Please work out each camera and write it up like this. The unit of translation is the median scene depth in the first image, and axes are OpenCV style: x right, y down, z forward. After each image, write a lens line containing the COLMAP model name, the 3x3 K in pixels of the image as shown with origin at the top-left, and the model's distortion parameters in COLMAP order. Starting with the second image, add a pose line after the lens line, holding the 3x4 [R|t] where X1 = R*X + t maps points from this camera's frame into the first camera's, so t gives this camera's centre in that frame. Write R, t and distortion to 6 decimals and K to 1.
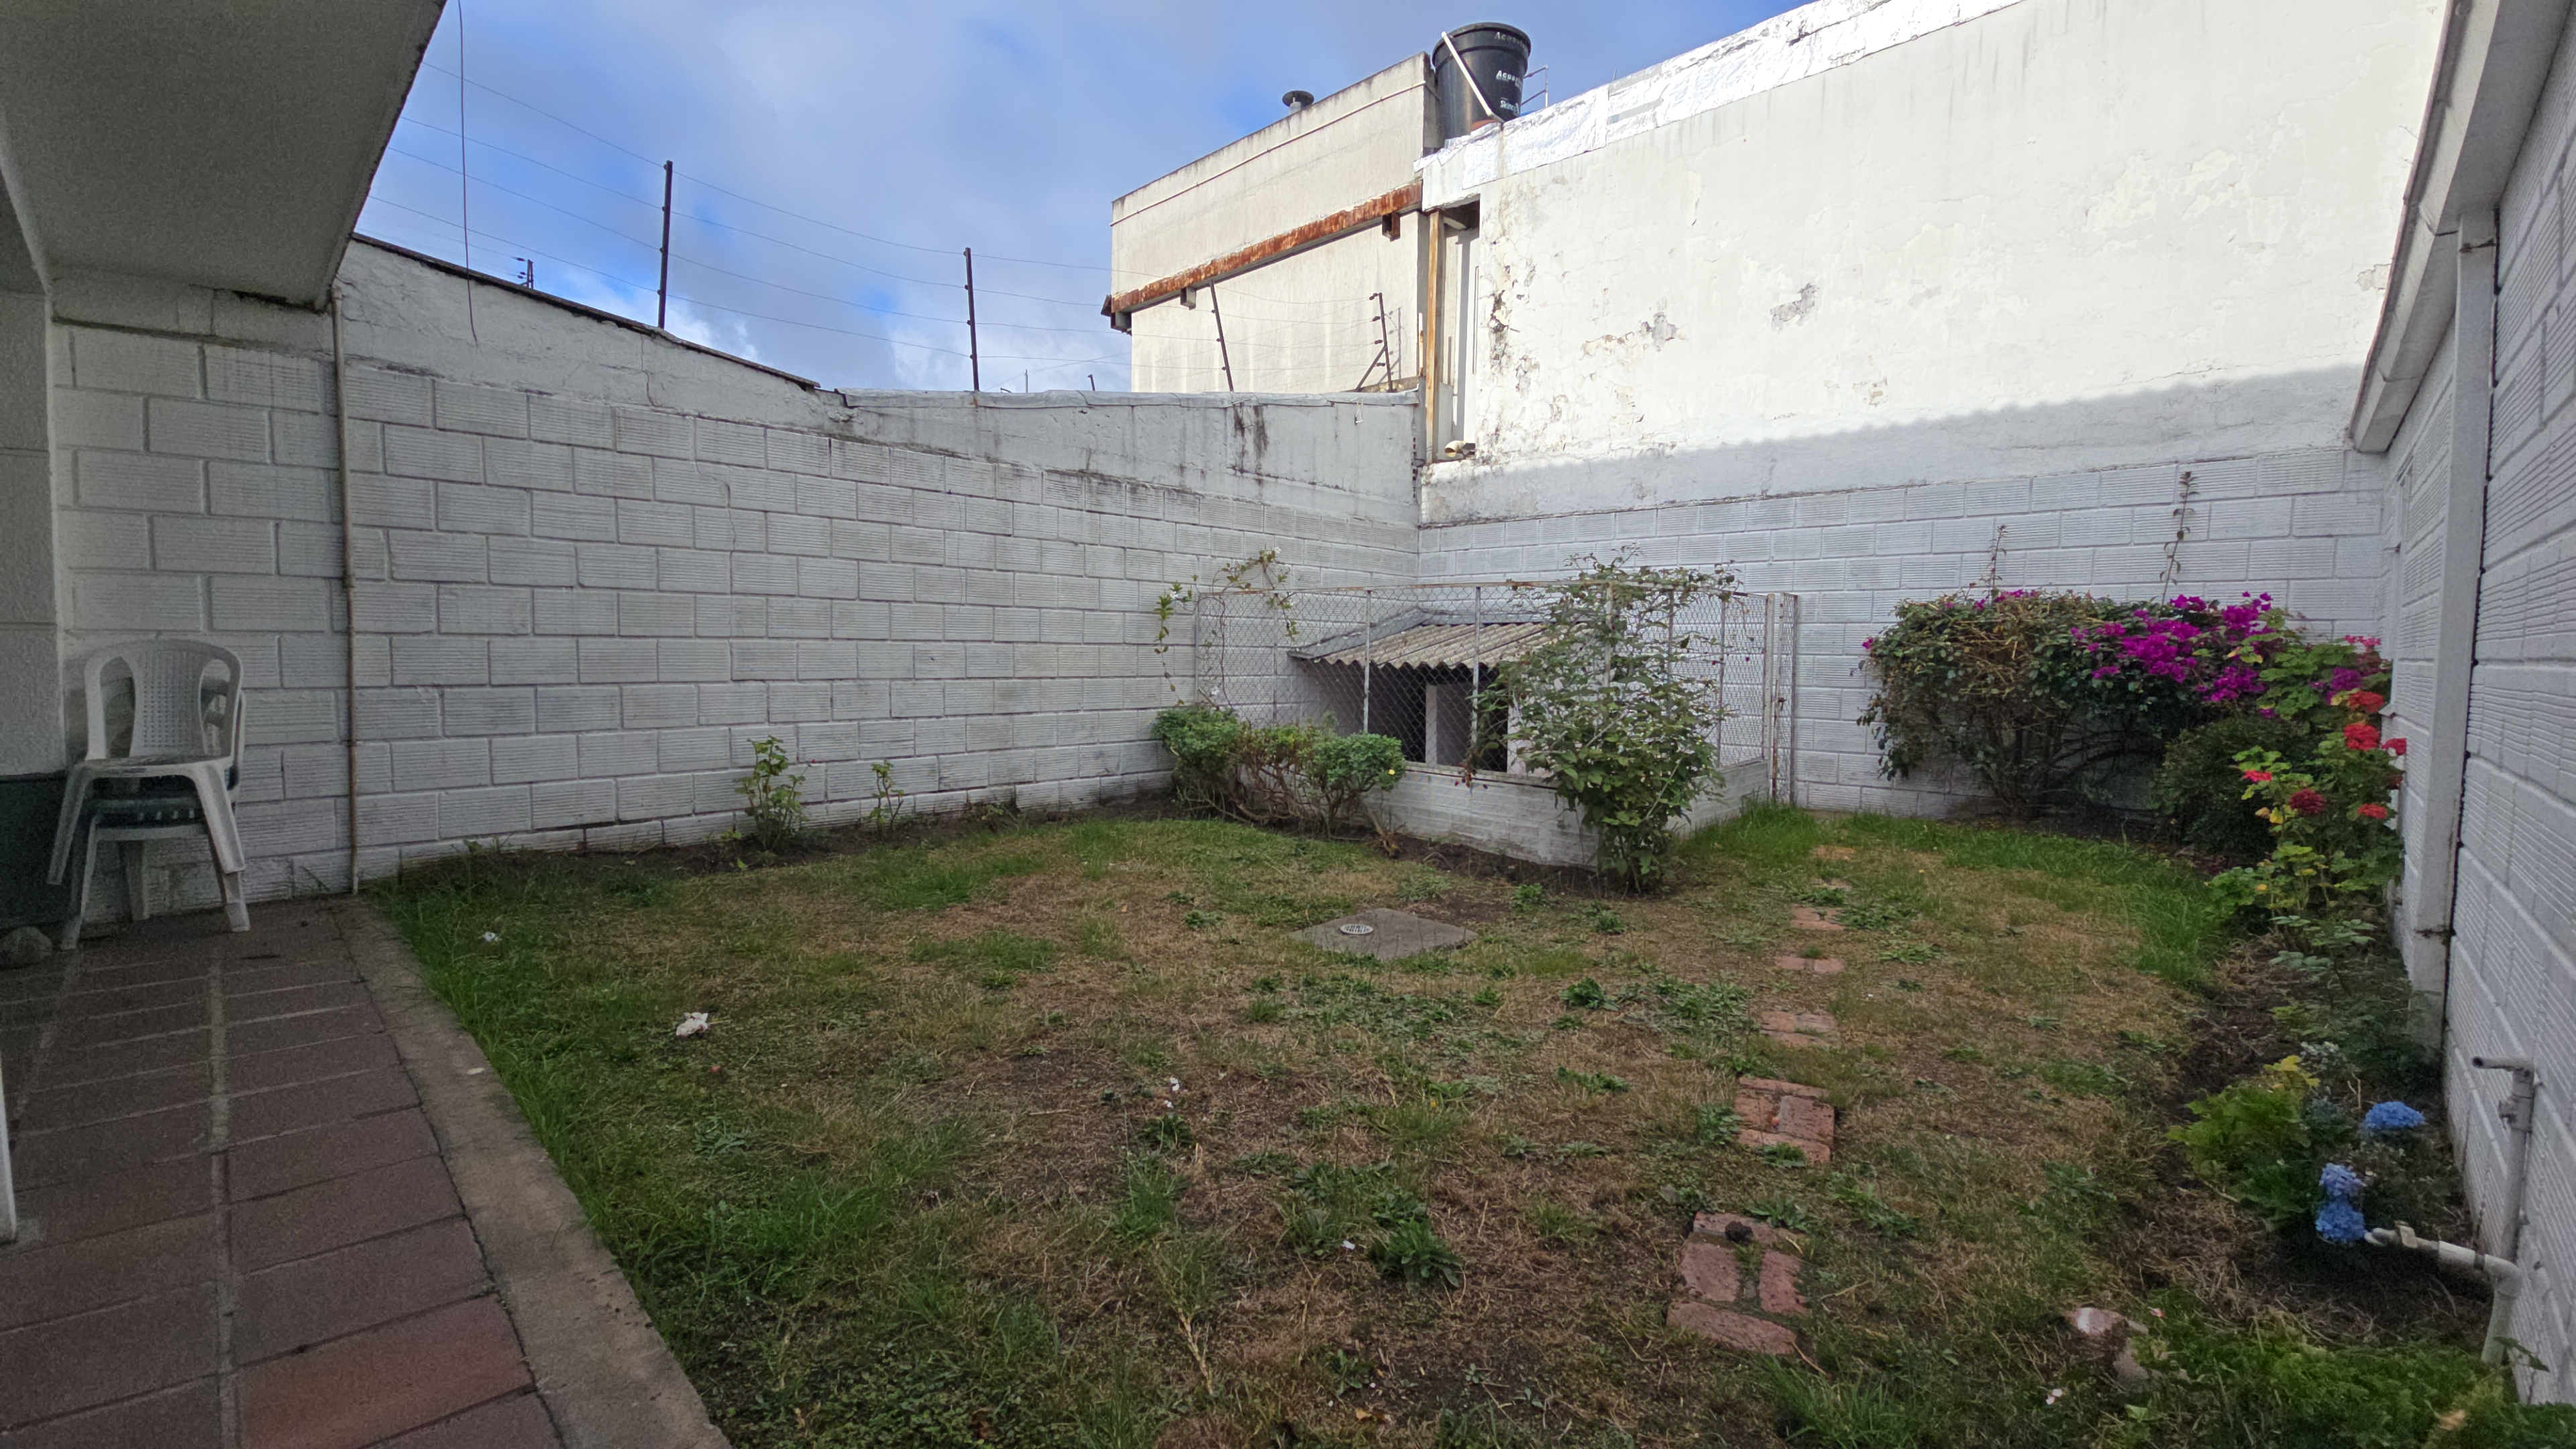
lens RADIAL K [[1044.2, 0, 1272.0], [0, 1044.2, 712.3], [0, 0, 1]] dist [0.003265, -0.002055]
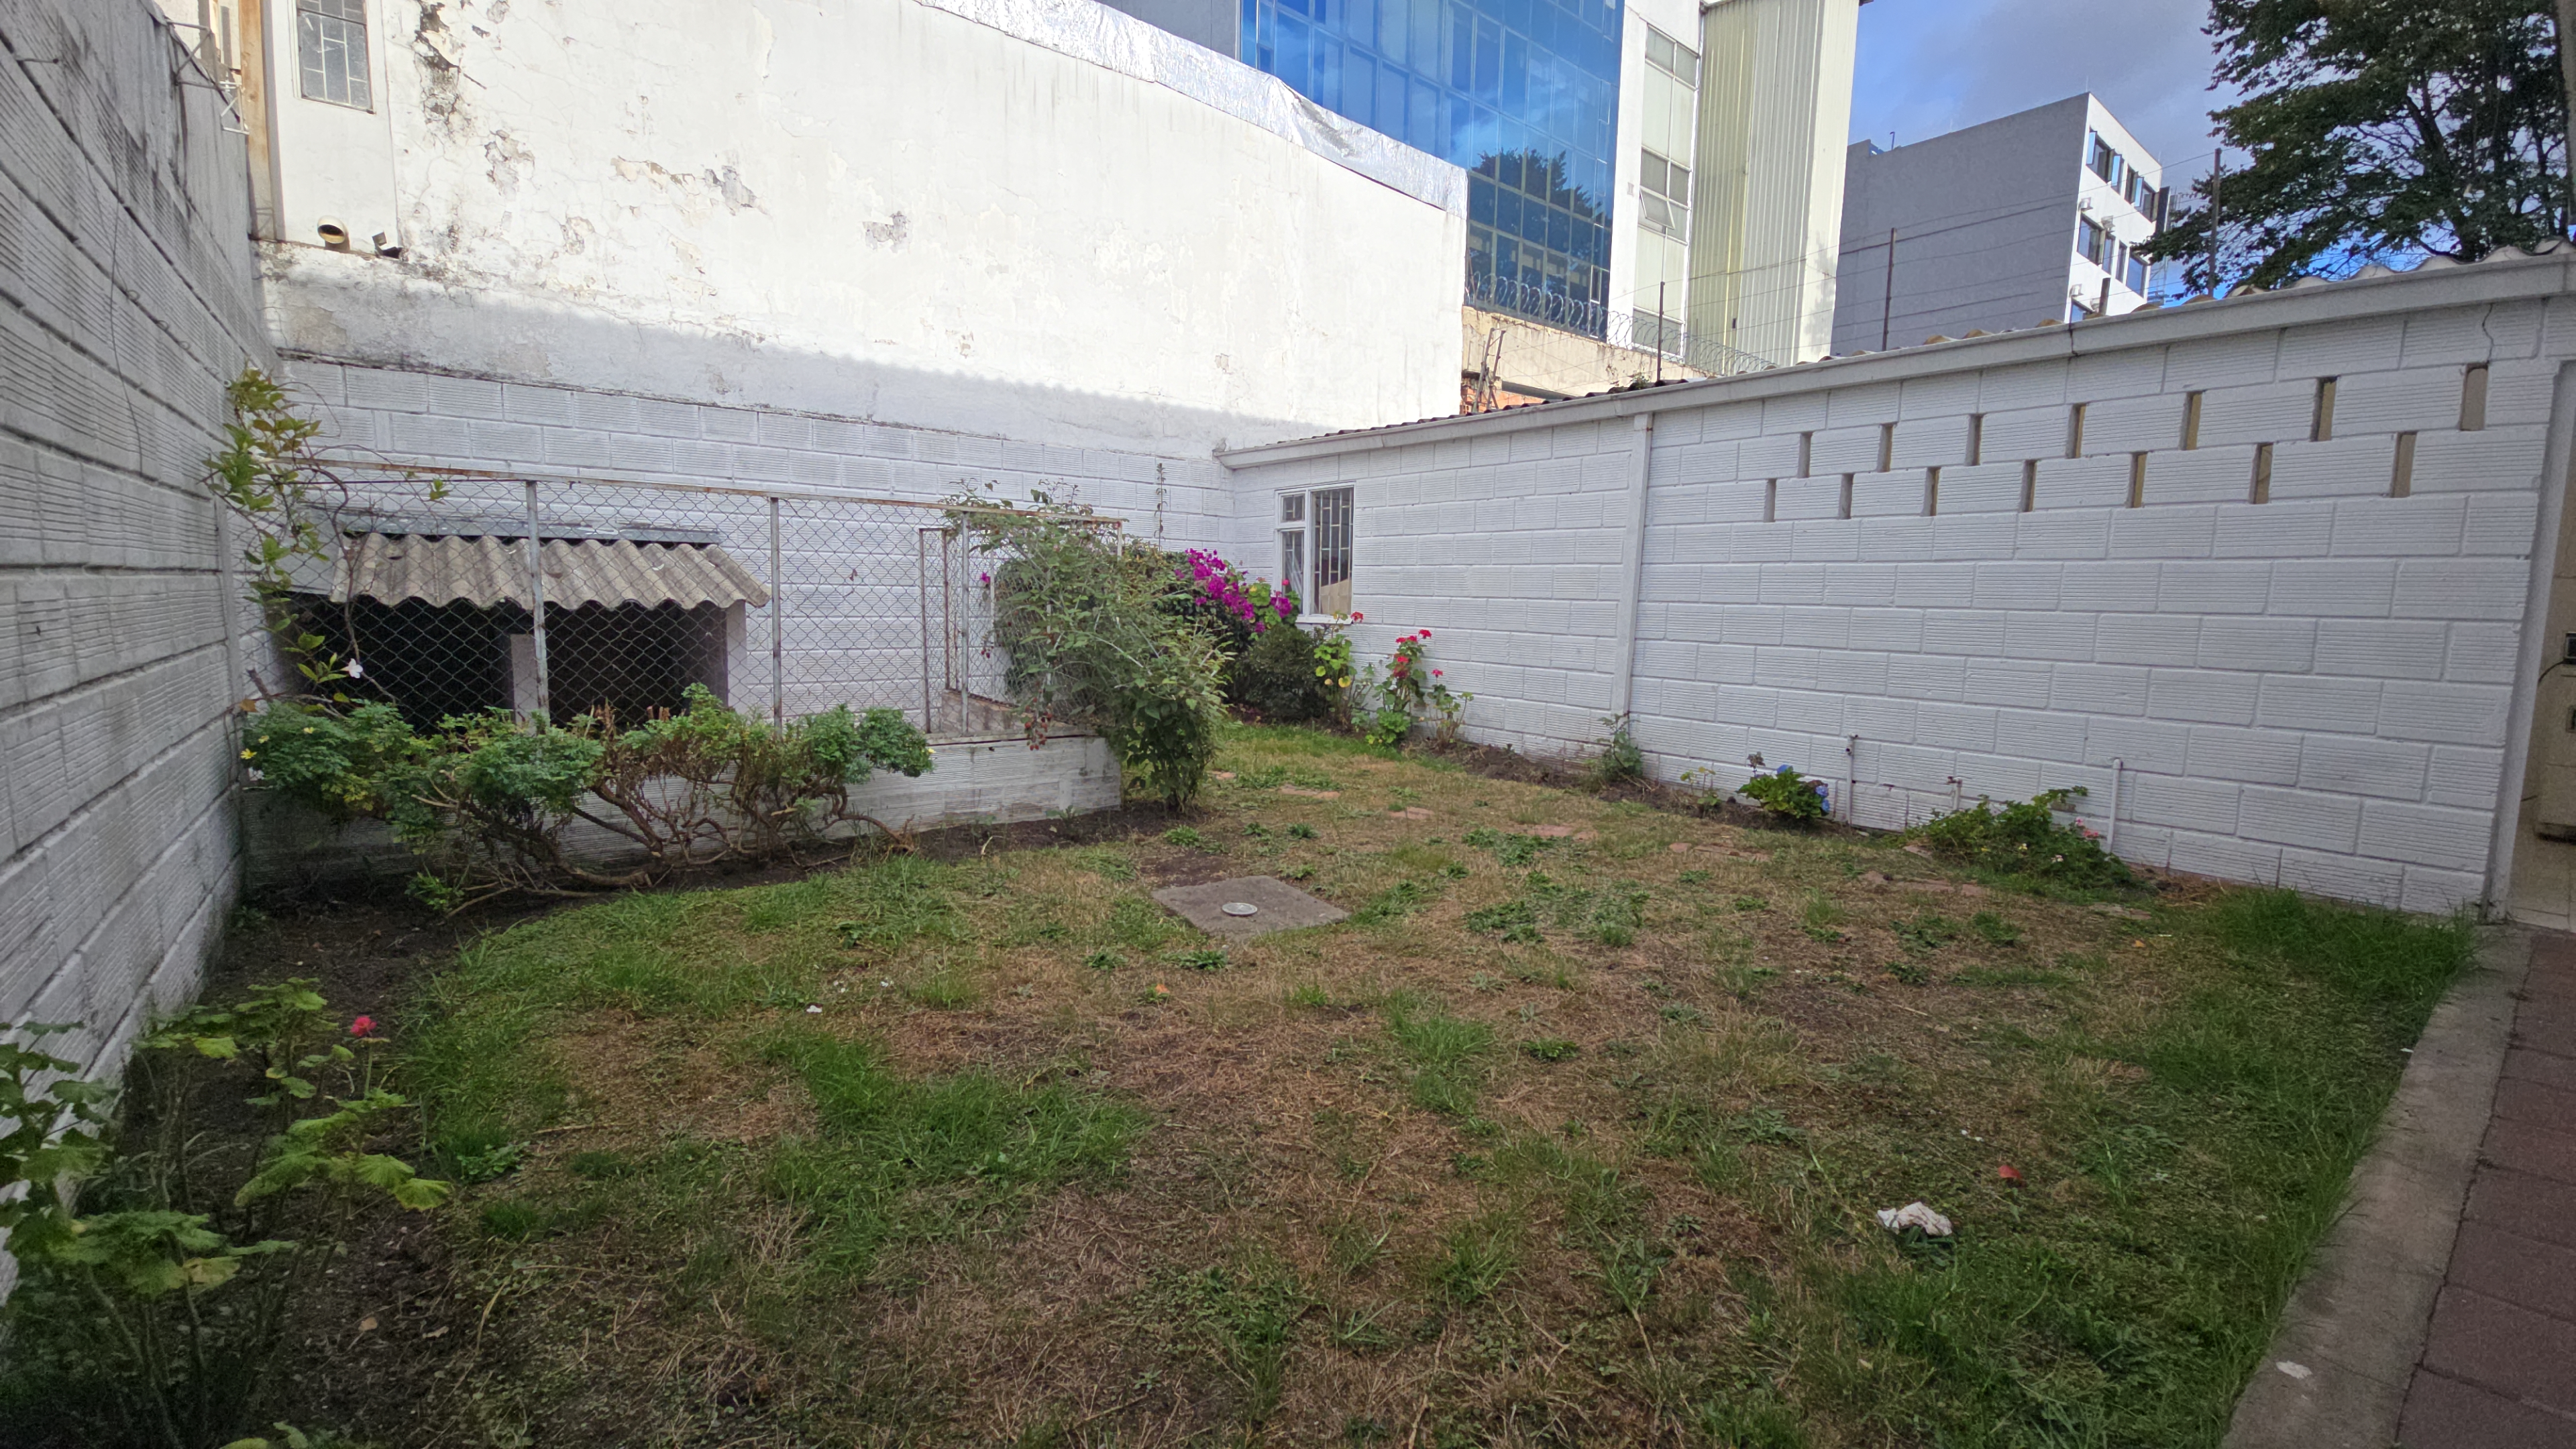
lens RADIAL K [[1044.2, 0, 1272.1], [0, 1044.2, 713.4], [0, 0, 1]] dist [0.003265, -0.002055]
pose [[0.126697, -0.128015, 0.983646, -0.473591], [0.038726, 0.991520, 0.124052, -0.043518], [-0.991185, 0.022375, 0.130580, 0.513870]]
